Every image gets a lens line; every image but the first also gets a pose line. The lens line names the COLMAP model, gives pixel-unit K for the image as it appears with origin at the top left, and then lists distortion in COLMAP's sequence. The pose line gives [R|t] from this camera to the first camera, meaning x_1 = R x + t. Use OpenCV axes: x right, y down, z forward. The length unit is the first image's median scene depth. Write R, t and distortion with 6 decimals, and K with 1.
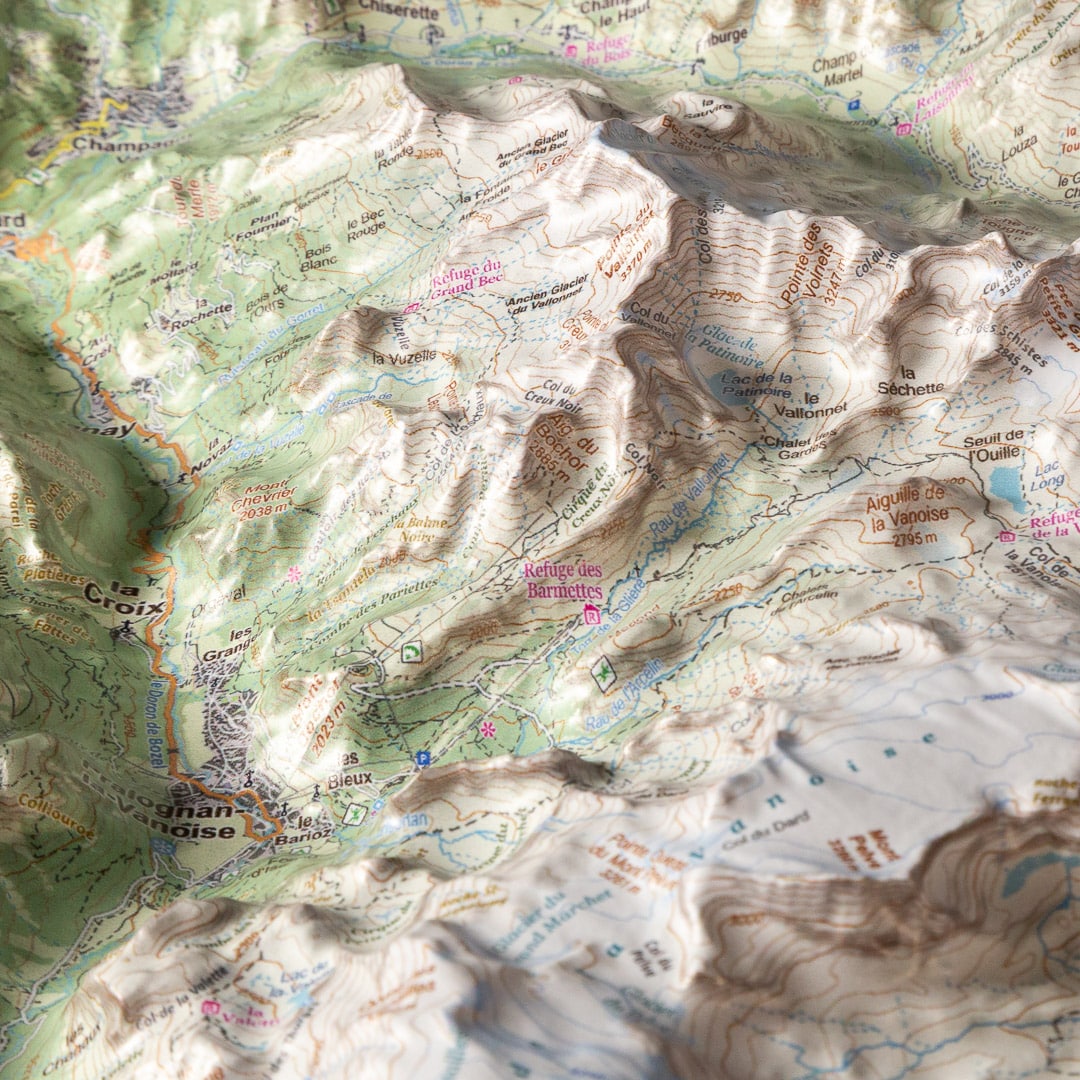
lens RADIAL K [[3567.5, 0, 540.0], [0, 3567.5, 540.0], [0, 0, 1]] dist [-0.184997, -0.759582]
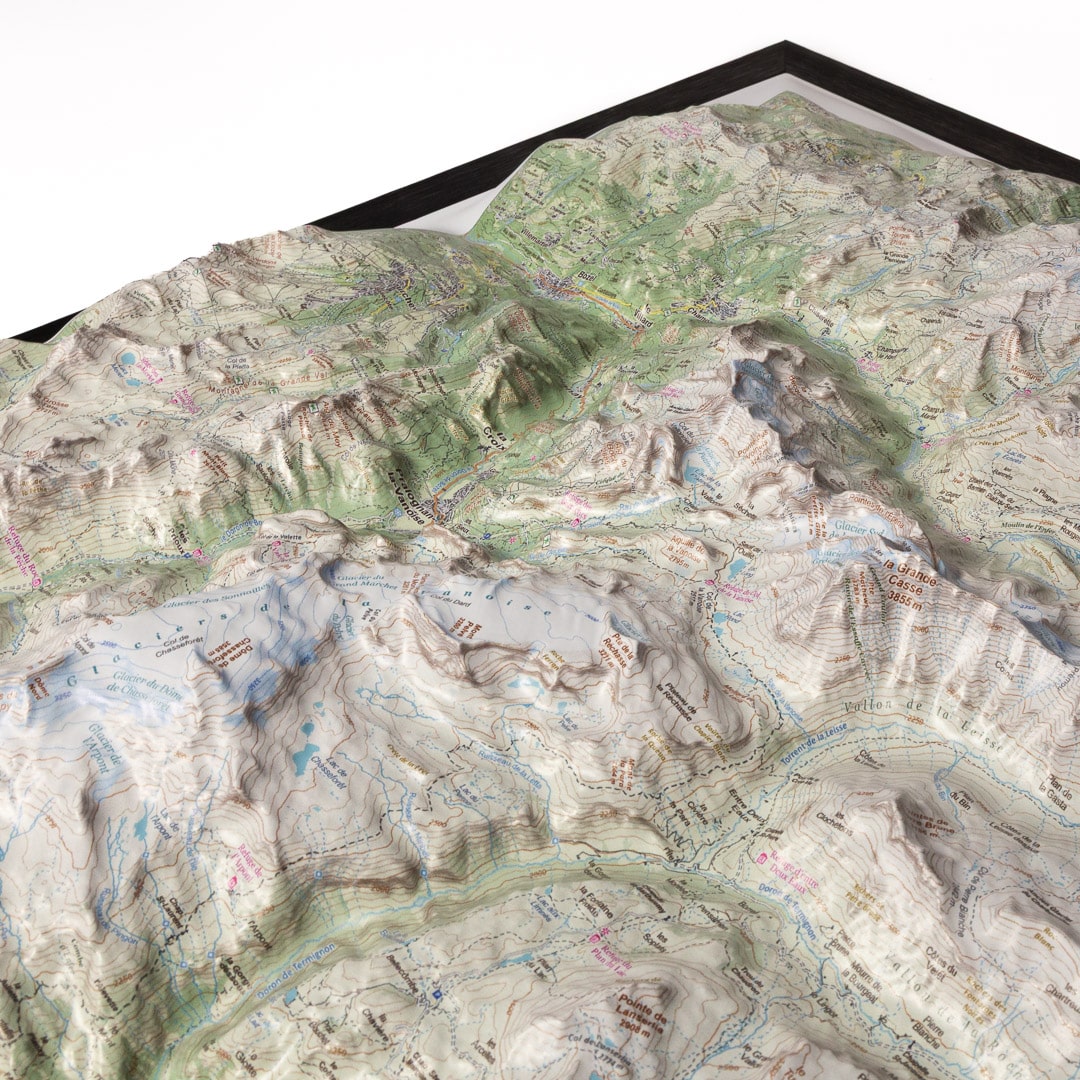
lens RADIAL K [[1255.3, 0, 540.0], [0, 1255.3, 540.0], [0, 0, 1]] dist [-0.000421, -0.001190]
pose [[0.701814, 0.513659, -0.493569, 0.403744], [-0.501877, 0.848240, 0.169140, -0.094960], [0.505546, 0.129006, 0.853101, 0.304701]]
